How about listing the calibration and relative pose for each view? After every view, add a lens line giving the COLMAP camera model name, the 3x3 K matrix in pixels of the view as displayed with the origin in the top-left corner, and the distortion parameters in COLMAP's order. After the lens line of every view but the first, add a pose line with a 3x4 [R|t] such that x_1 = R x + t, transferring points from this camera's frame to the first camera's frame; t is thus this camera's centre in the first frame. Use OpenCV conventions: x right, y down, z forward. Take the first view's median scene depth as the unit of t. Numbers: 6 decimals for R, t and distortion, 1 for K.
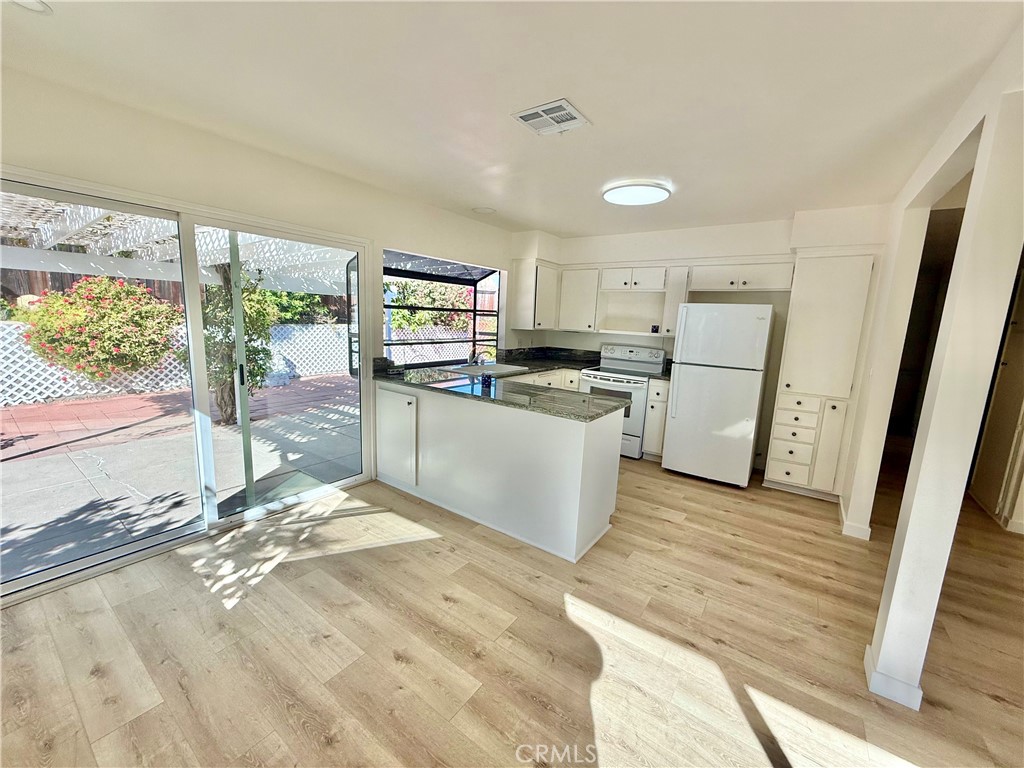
lens RADIAL K [[406.4, 0, 510.0], [0, 406.4, 384.3], [0, 0, 1]] dist [0.001482, -0.000980]
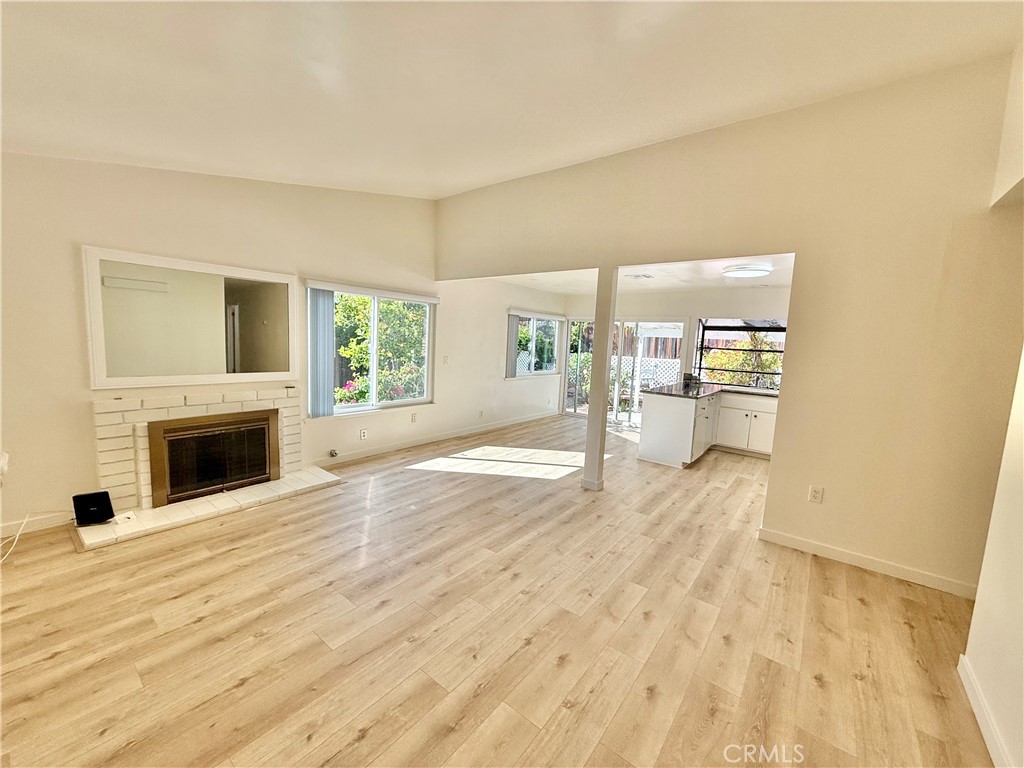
lens RADIAL K [[406.4, 0, 510.8], [0, 406.4, 384.0], [0, 0, 1]] dist [0.001482, -0.000980]
pose [[-0.040556, 0.065753, -0.997011, 1.193063], [-0.209538, 0.975084, 0.072831, 0.015206], [0.976959, 0.211865, -0.025768, 0.154665]]
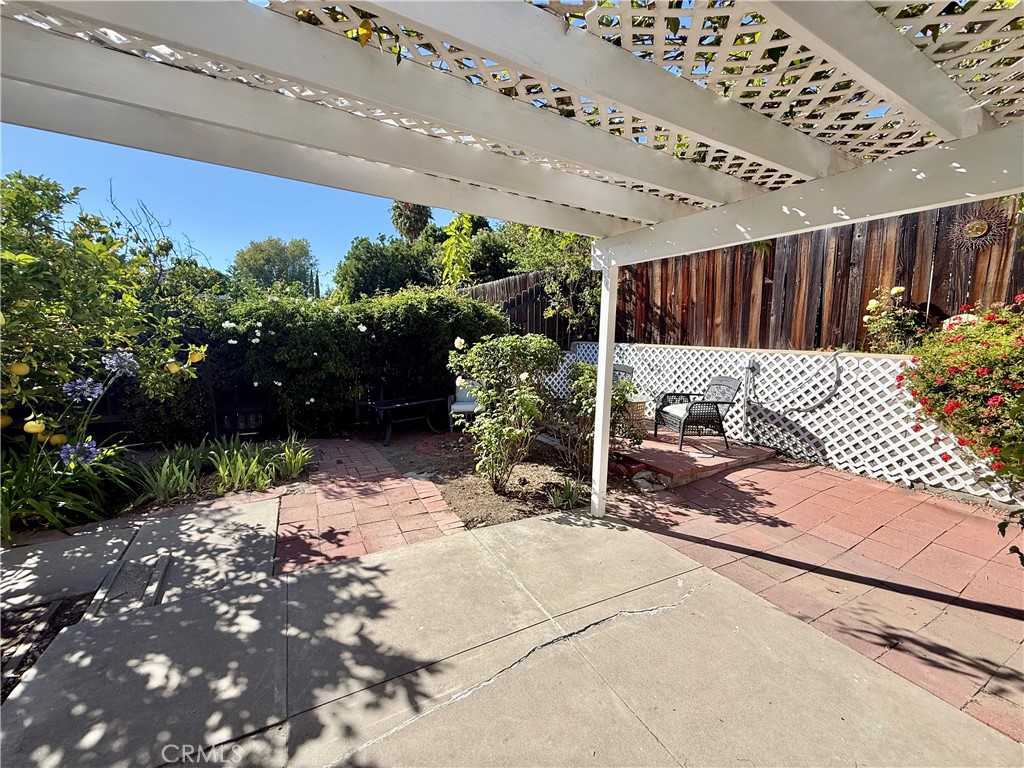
lens RADIAL K [[406.4, 0, 512.1], [0, 406.4, 383.4], [0, 0, 1]] dist [0.001482, -0.000980]
pose [[-0.421633, 0.055729, -0.905052, -0.484991], [-0.189903, 0.970549, 0.148232, -0.115454], [0.886658, 0.234371, -0.398632, 0.939439]]
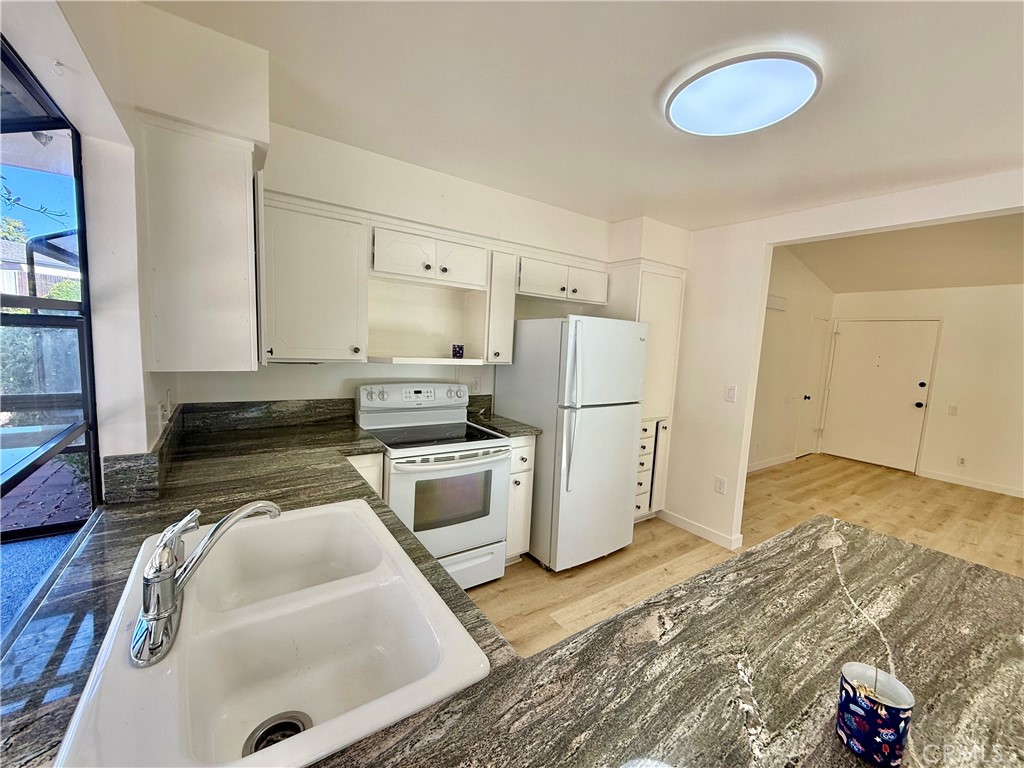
lens RADIAL K [[406.4, 0, 509.5], [0, 406.4, 385.7], [0, 0, 1]] dist [0.001482, -0.000980]
pose [[0.341900, -0.127721, 0.931017, -0.172846], [0.114972, 0.988964, 0.093449, -0.126714], [-0.932677, 0.075090, 0.352811, 0.688664]]
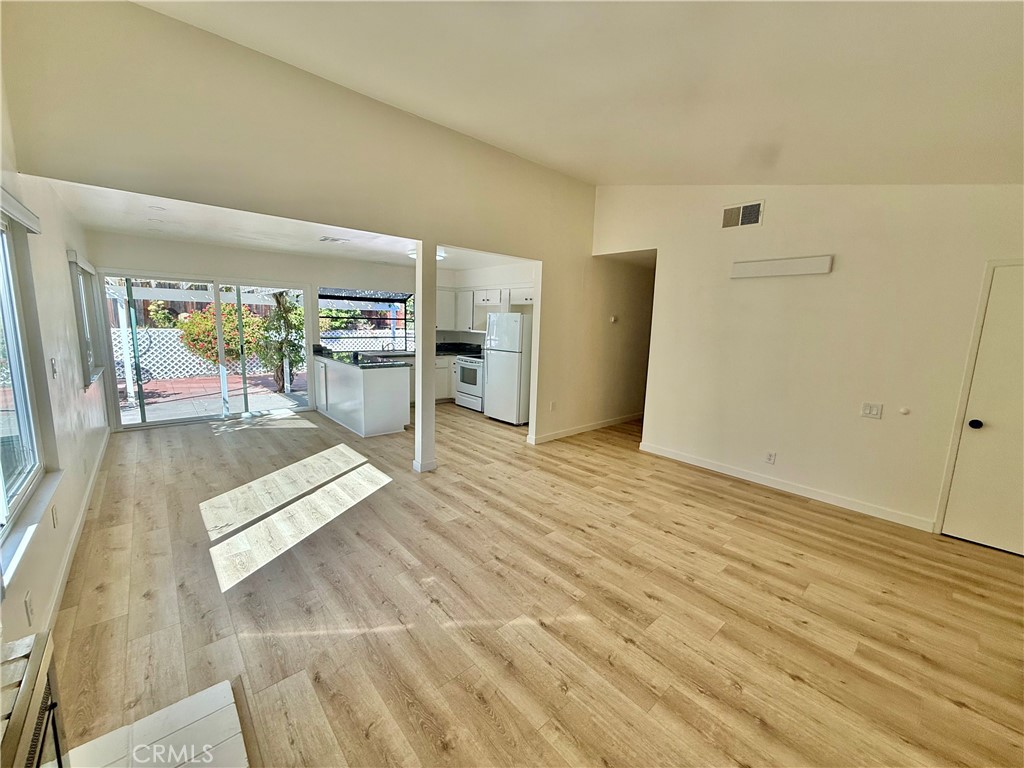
lens RADIAL K [[406.4, 0, 509.3], [0, 406.4, 382.2], [0, 0, 1]] dist [0.001482, -0.000980]
pose [[0.974834, 0.020735, -0.221965, 0.688536], [-0.025923, 0.999454, -0.020484, 0.088711], [0.221419, 0.025722, 0.974839, -0.454073]]
